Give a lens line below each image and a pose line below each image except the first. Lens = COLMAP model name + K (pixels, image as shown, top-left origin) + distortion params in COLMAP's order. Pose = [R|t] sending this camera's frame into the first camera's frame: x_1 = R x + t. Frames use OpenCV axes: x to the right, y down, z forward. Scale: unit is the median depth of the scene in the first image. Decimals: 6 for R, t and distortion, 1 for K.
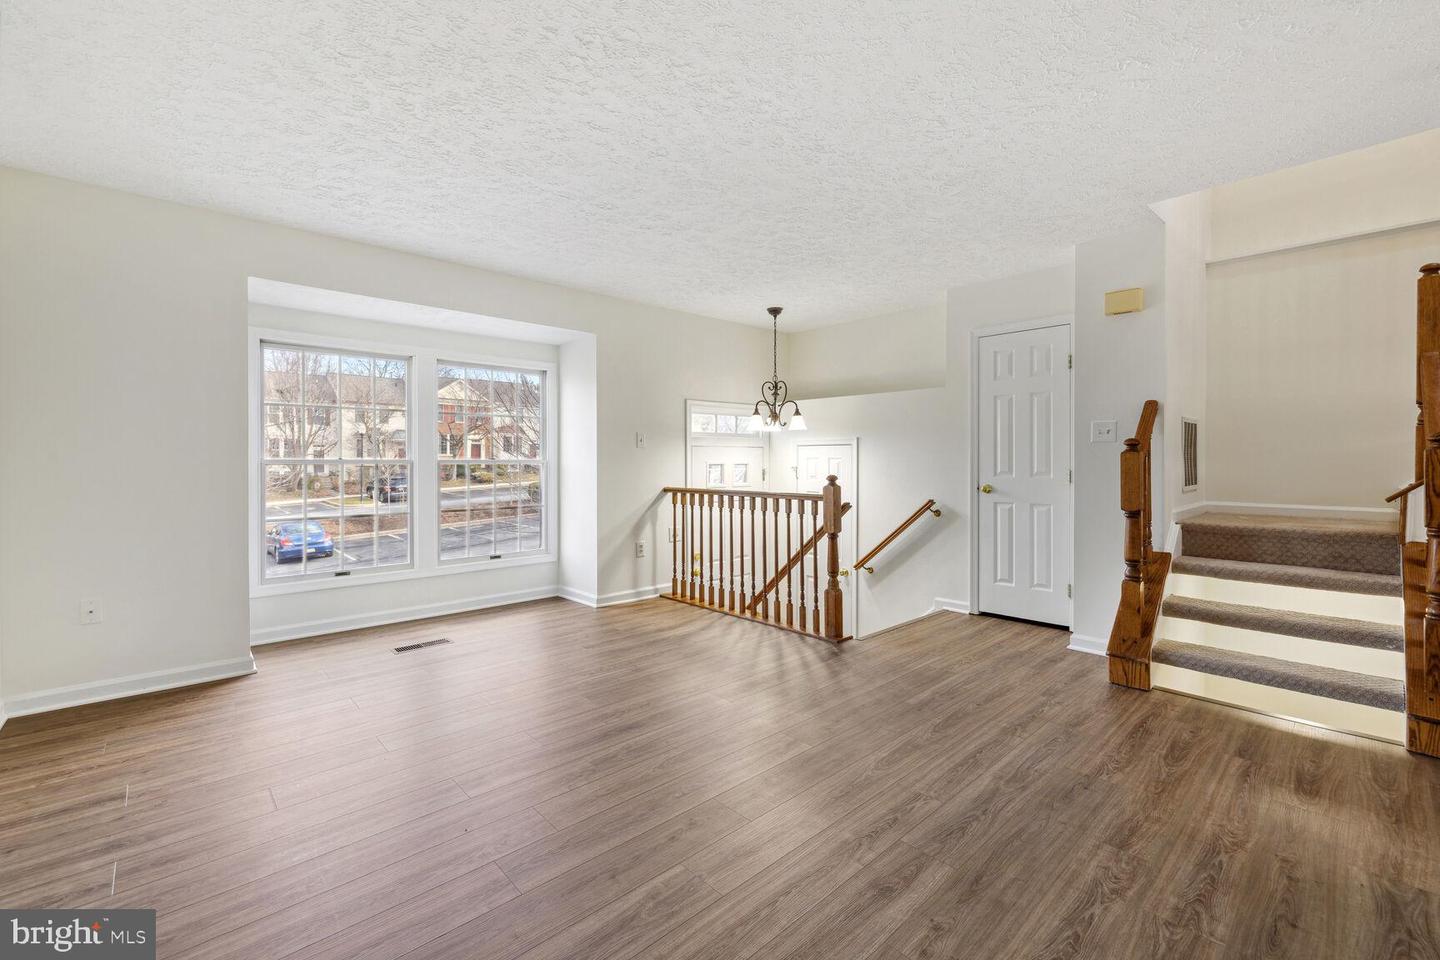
lens RADIAL K [[613.6, 0, 723.0], [0, 613.6, 450.7], [0, 0, 1]] dist [-0.001370, -0.000033]
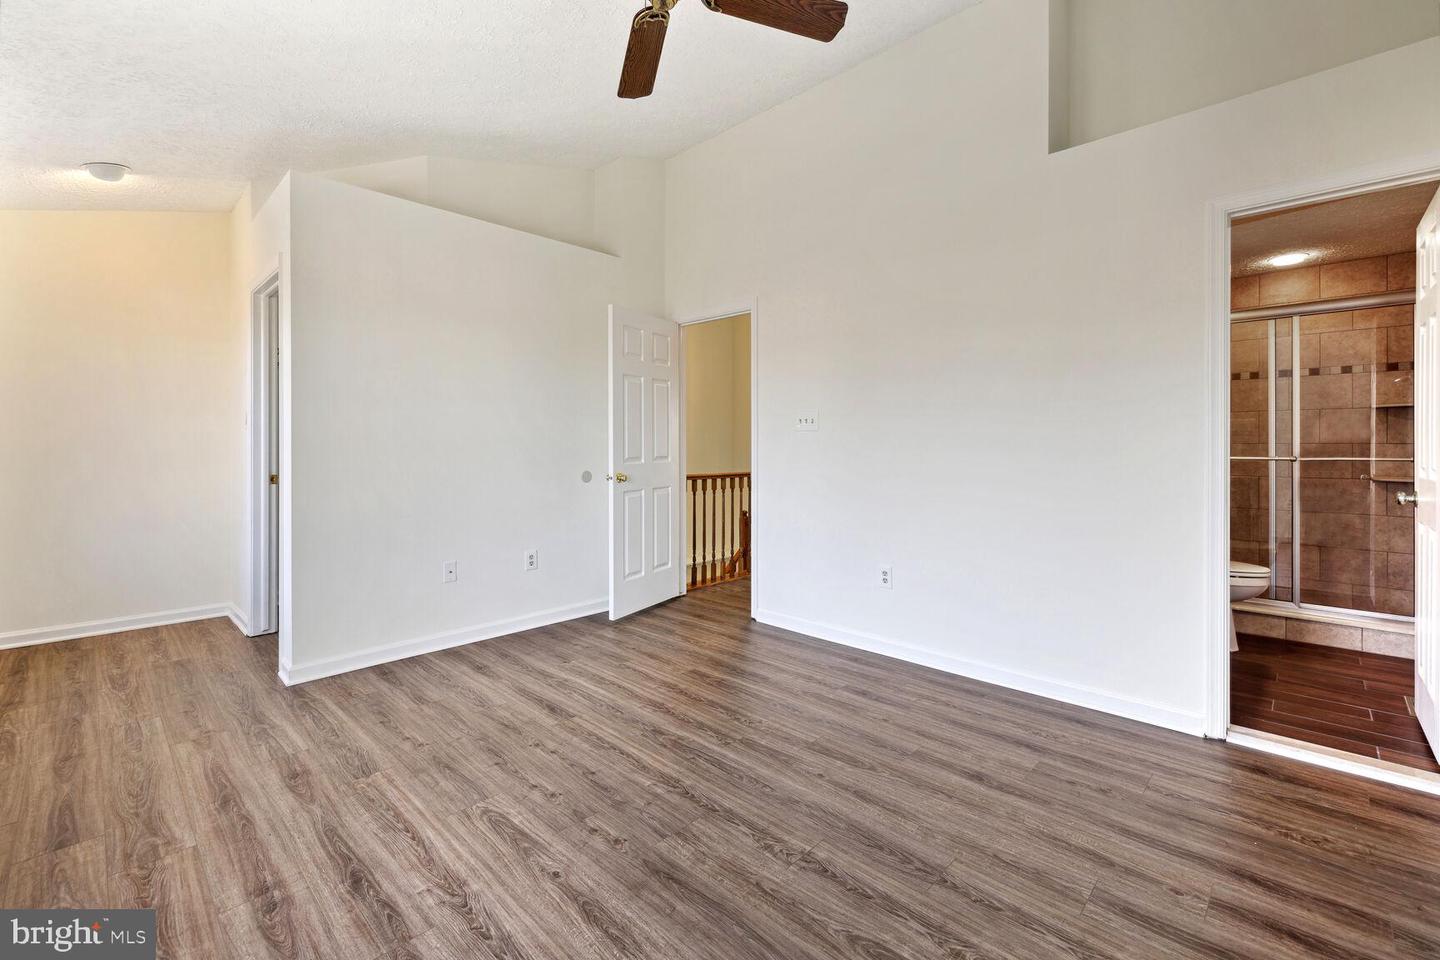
lens RADIAL K [[613.6, 0, 723.0], [0, 613.6, 450.7], [0, 0, 1]] dist [-0.001370, -0.000033]
pose [[-0.044885, 0.001501, 0.998991, -1.098203], [-0.017514, 0.999844, -0.002289, 0.024581], [-0.998839, -0.017599, -0.044851, 1.036241]]
